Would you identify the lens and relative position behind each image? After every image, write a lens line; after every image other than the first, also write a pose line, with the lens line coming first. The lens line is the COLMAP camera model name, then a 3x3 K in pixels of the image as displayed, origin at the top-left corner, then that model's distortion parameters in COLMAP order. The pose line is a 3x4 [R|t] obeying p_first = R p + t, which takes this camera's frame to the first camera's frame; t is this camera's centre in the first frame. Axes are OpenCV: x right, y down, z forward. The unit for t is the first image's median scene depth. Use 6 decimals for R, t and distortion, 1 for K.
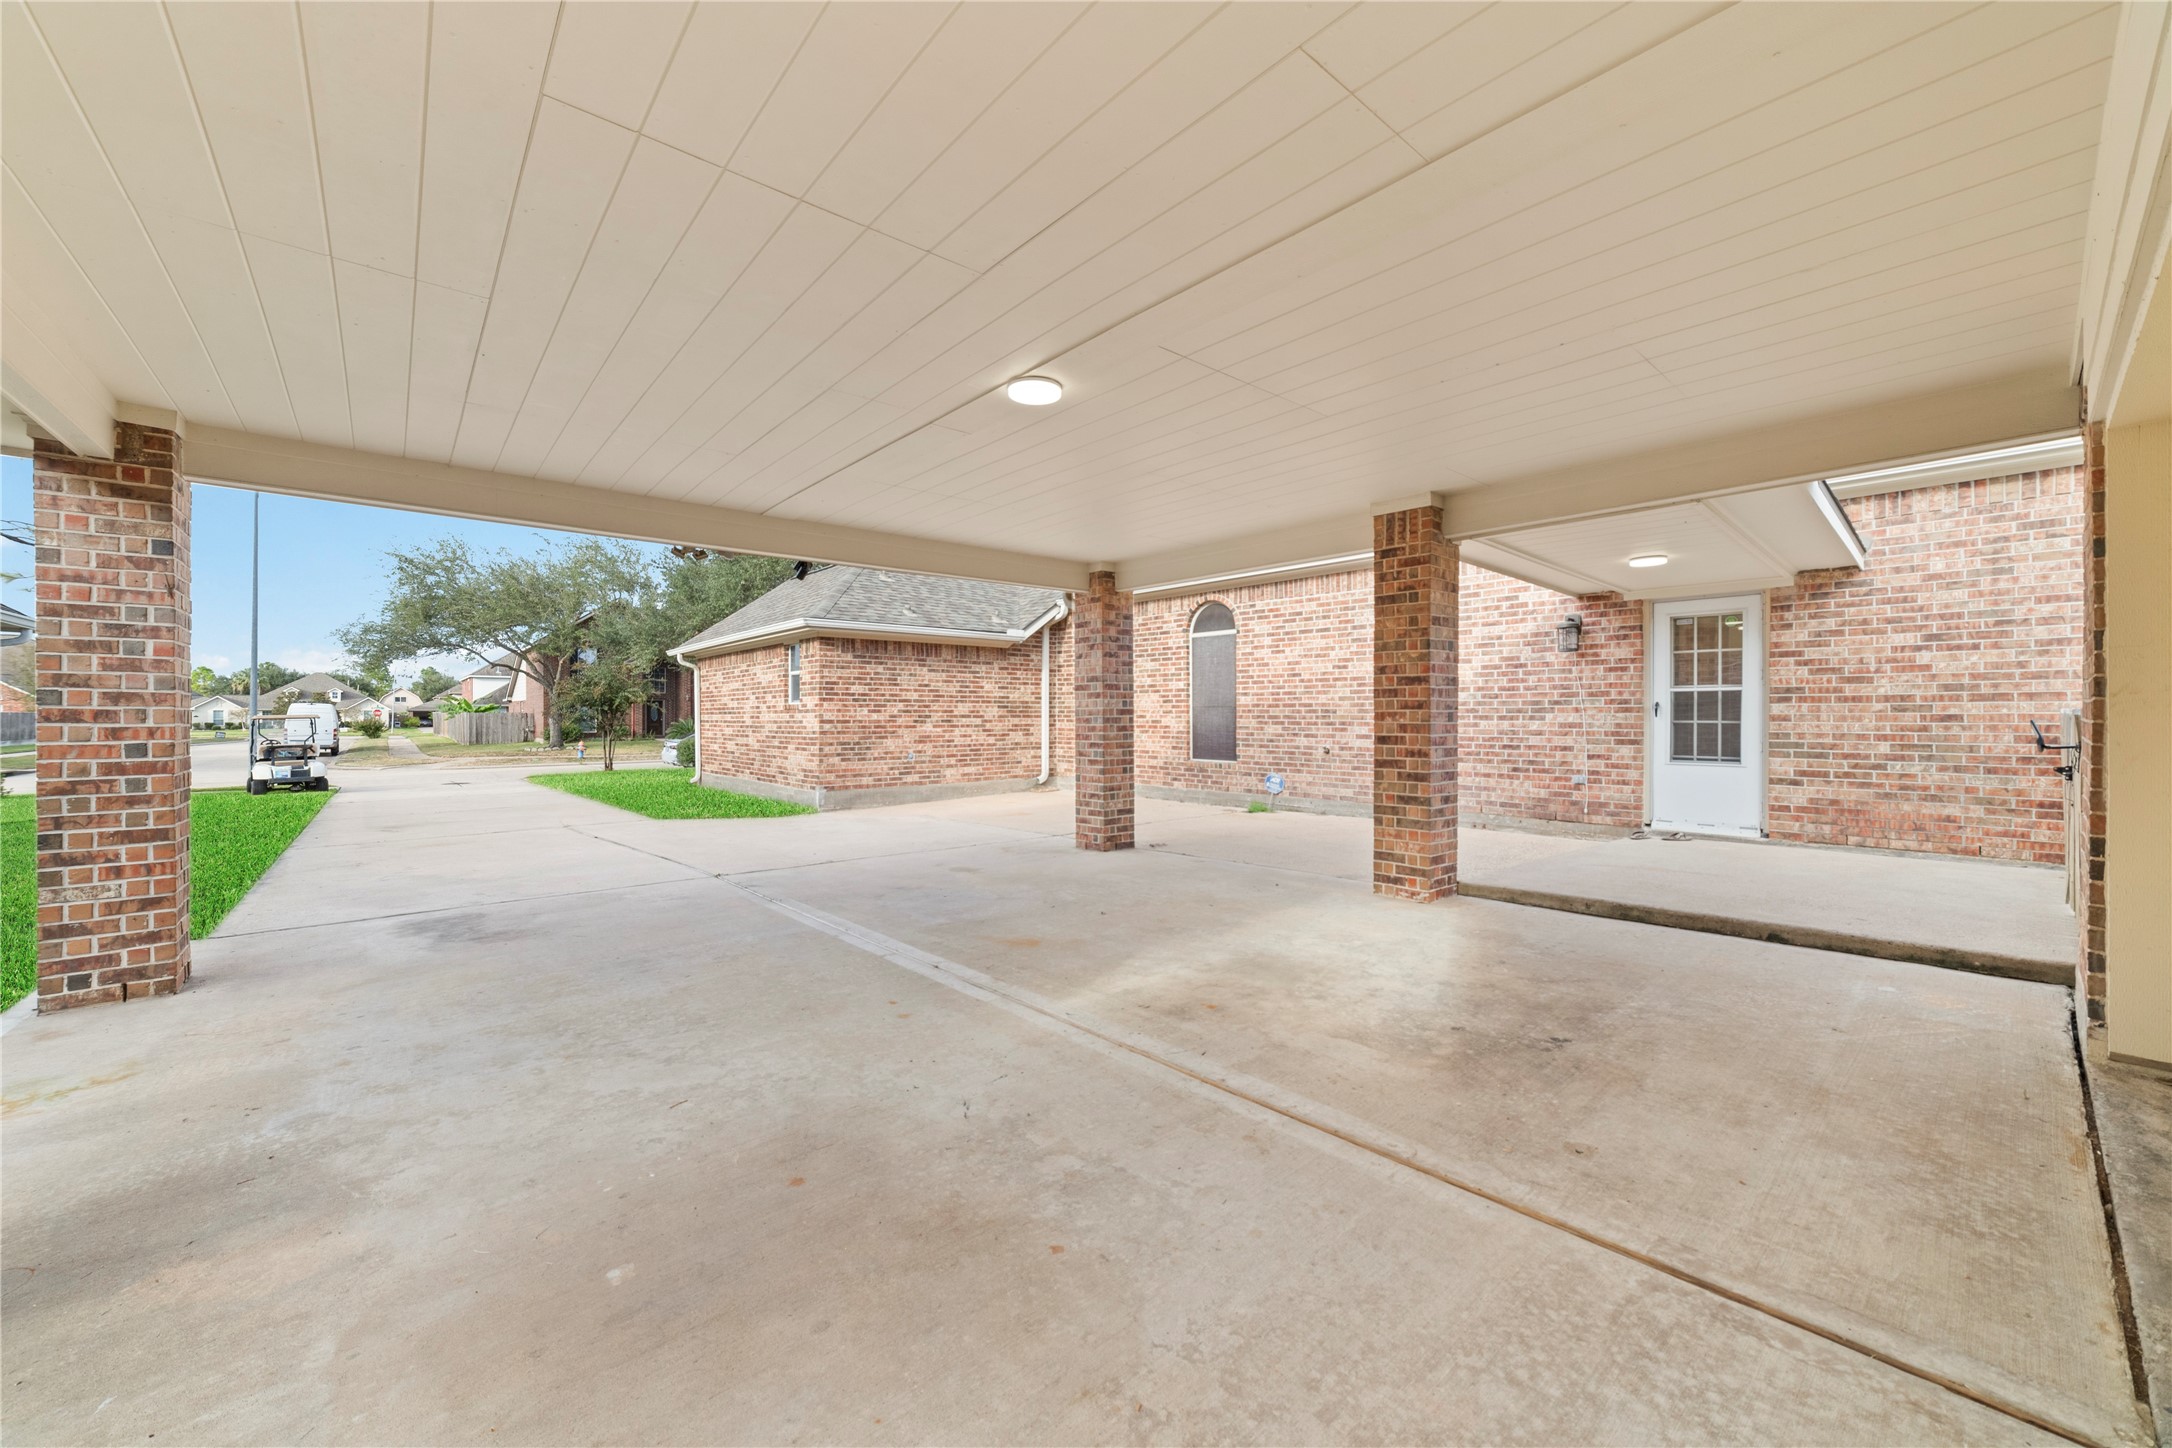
lens RADIAL K [[821.4, 0, 1087.7], [0, 821.4, 720.4], [0, 0, 1]] dist [-0.028285, 0.009086]
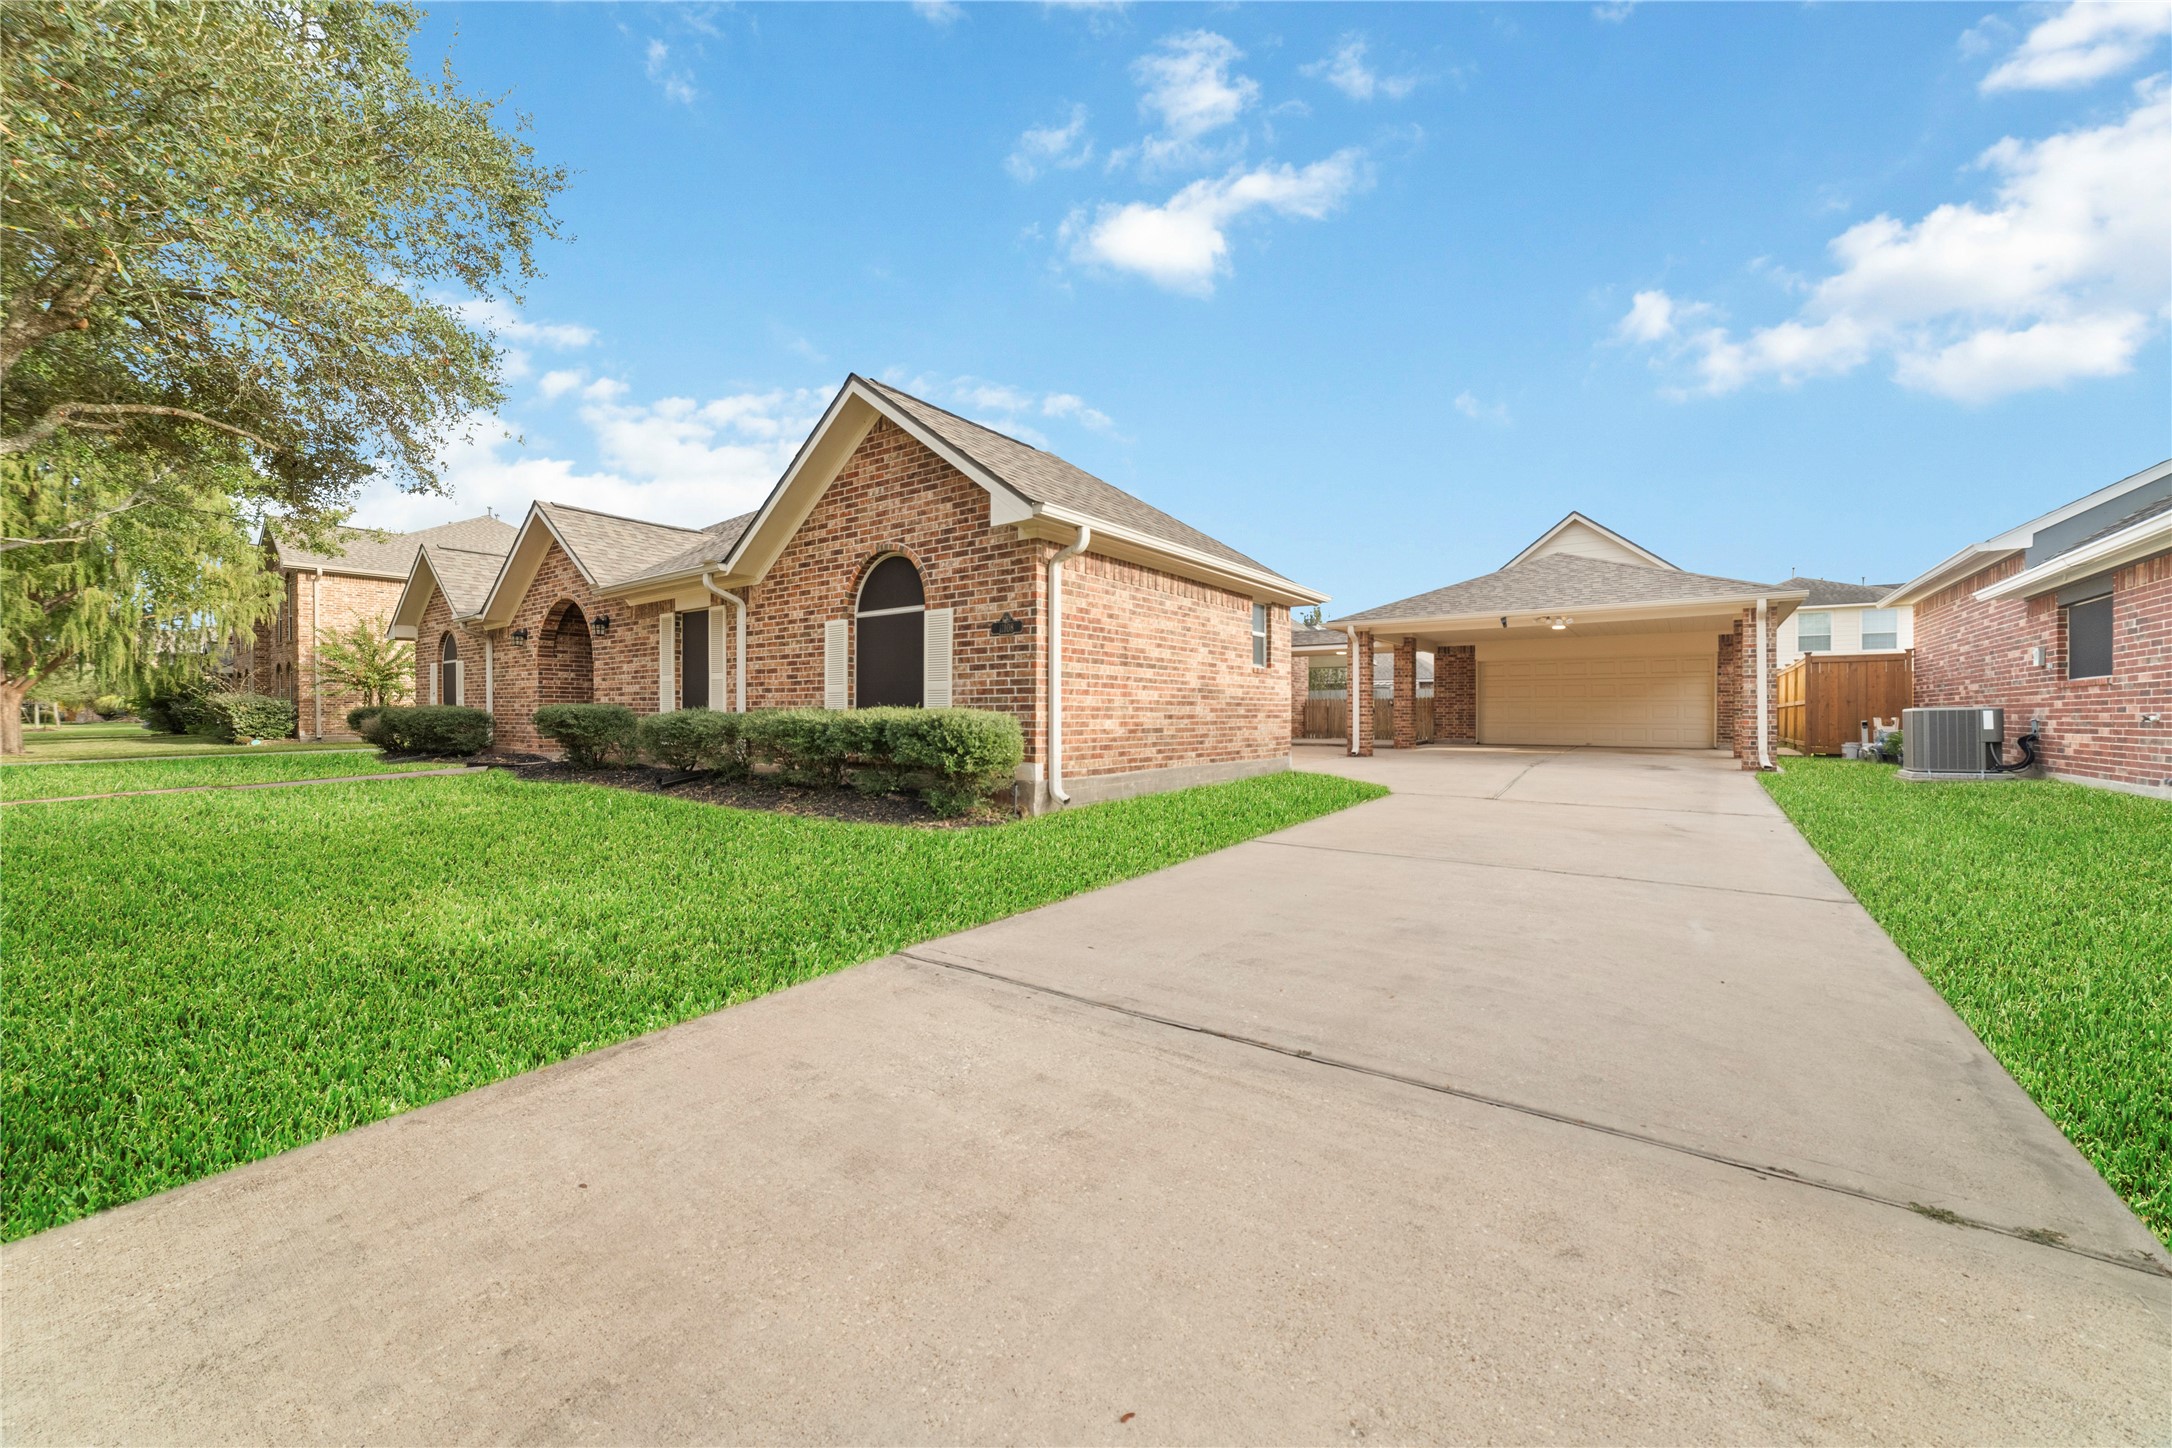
lens RADIAL K [[821.4, 0, 1087.7], [0, 821.4, 720.4], [0, 0, 1]] dist [-0.028285, 0.009086]
pose [[-0.220714, -0.004111, 0.975330, -1.383643], [0.003959, 0.999979, 0.005111, 0.037735], [-0.975331, 0.004989, -0.220693, 1.591185]]
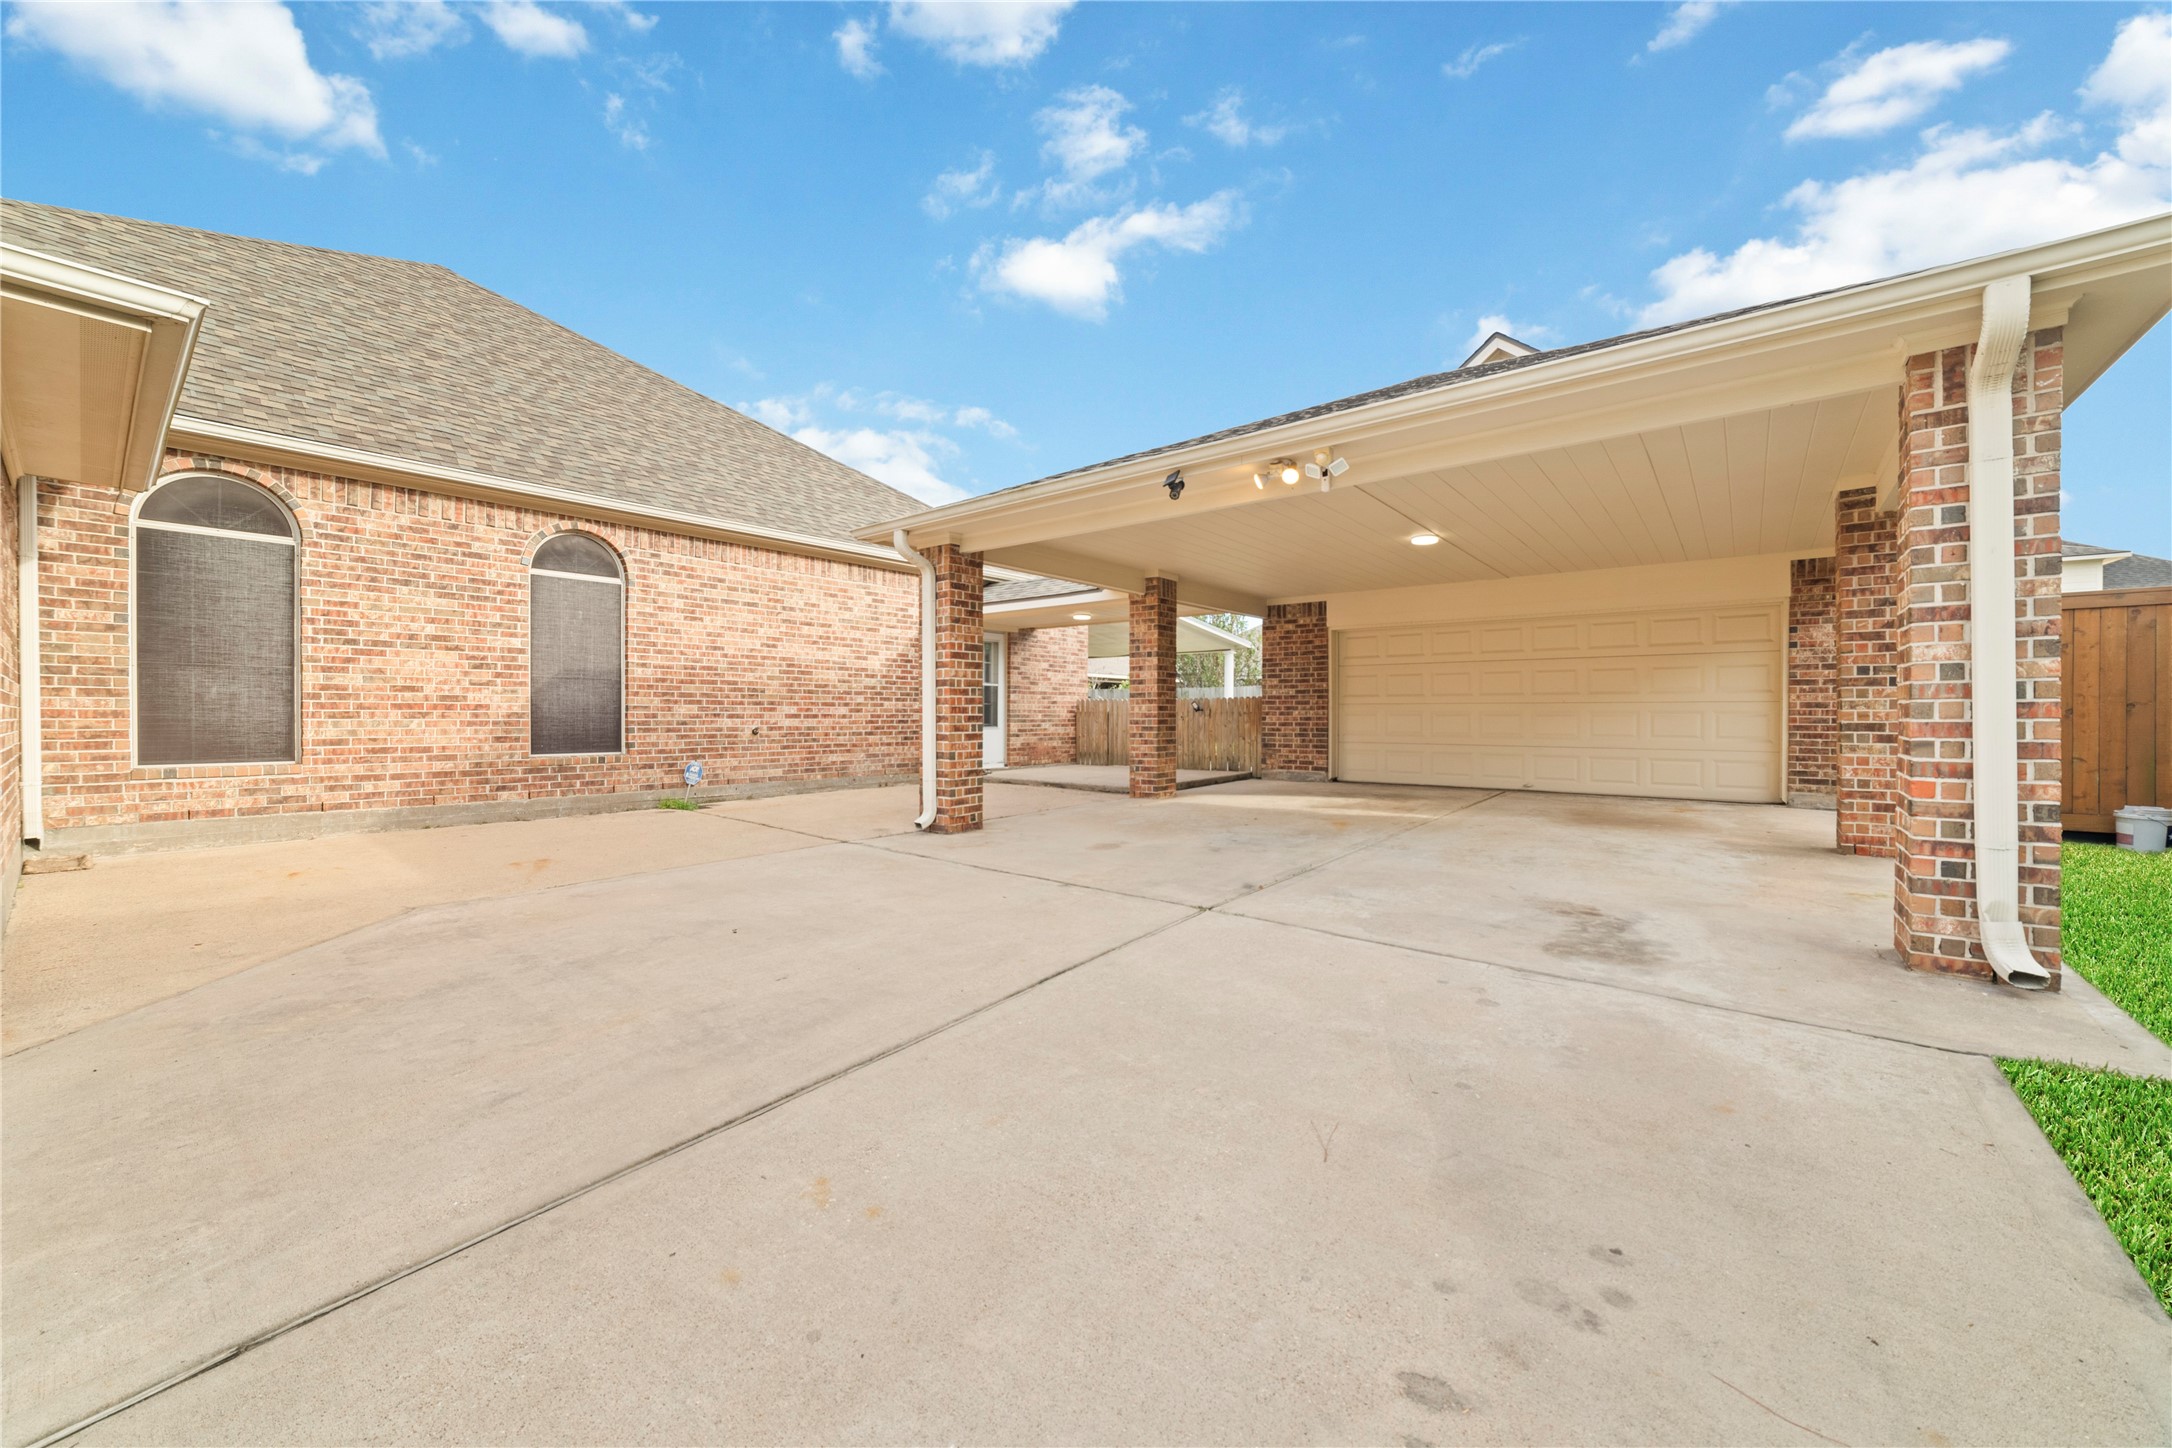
lens RADIAL K [[821.4, 0, 1087.7], [0, 821.4, 720.4], [0, 0, 1]] dist [-0.028285, 0.009086]
pose [[-0.176339, -0.003919, 0.984322, -0.684653], [0.006257, 0.999967, 0.005102, 0.020685], [-0.984310, 0.007059, -0.176309, 0.754768]]
